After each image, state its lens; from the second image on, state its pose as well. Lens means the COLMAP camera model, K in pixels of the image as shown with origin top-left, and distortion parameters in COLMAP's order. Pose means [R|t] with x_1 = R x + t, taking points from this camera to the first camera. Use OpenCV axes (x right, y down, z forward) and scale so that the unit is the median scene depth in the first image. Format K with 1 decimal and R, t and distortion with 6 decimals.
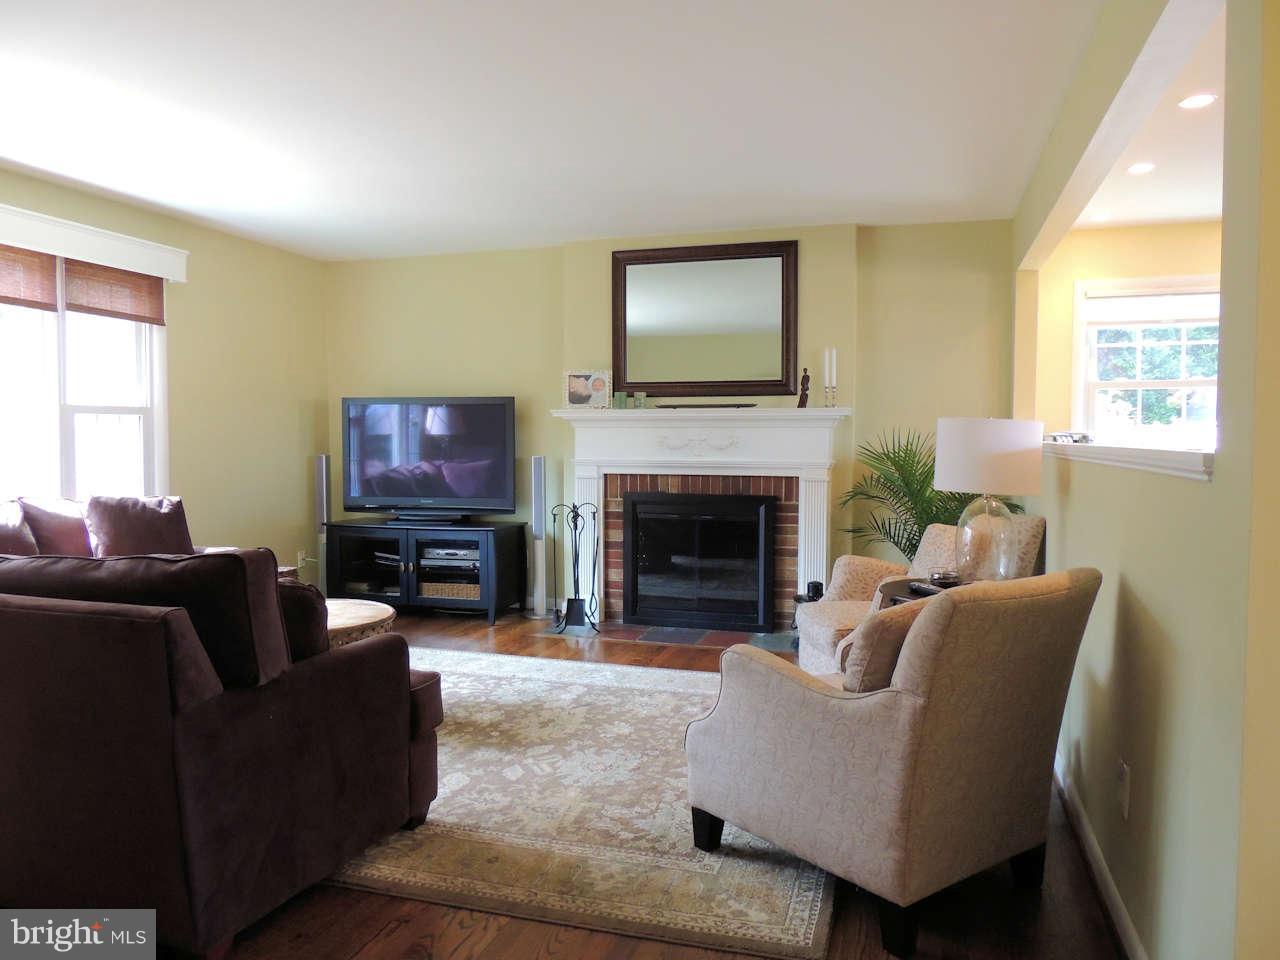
lens RADIAL K [[914.3, 0, 640.0], [0, 914.3, 480.0], [0, 0, 1]] dist [-0.006272, -0.002443]
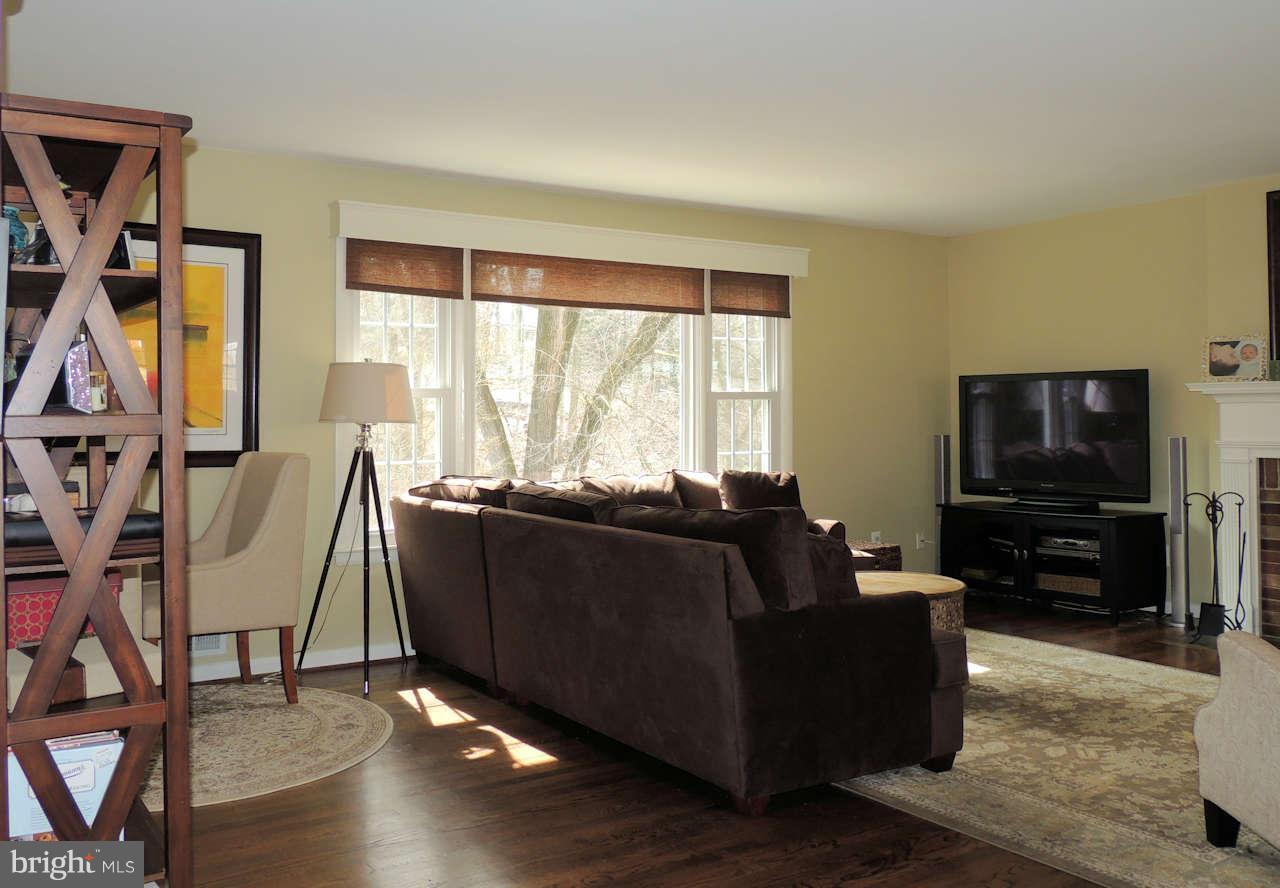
lens RADIAL K [[1179.6, 0, 640.0], [0, 1179.6, 444.0], [0, 0, 1]] dist [0.009151, 0.002659]
pose [[0.781564, 0.008107, -0.623773, 0.242552], [-0.019403, 0.999748, -0.011317, 0.003935], [0.623524, 0.020948, 0.781524, -0.240865]]
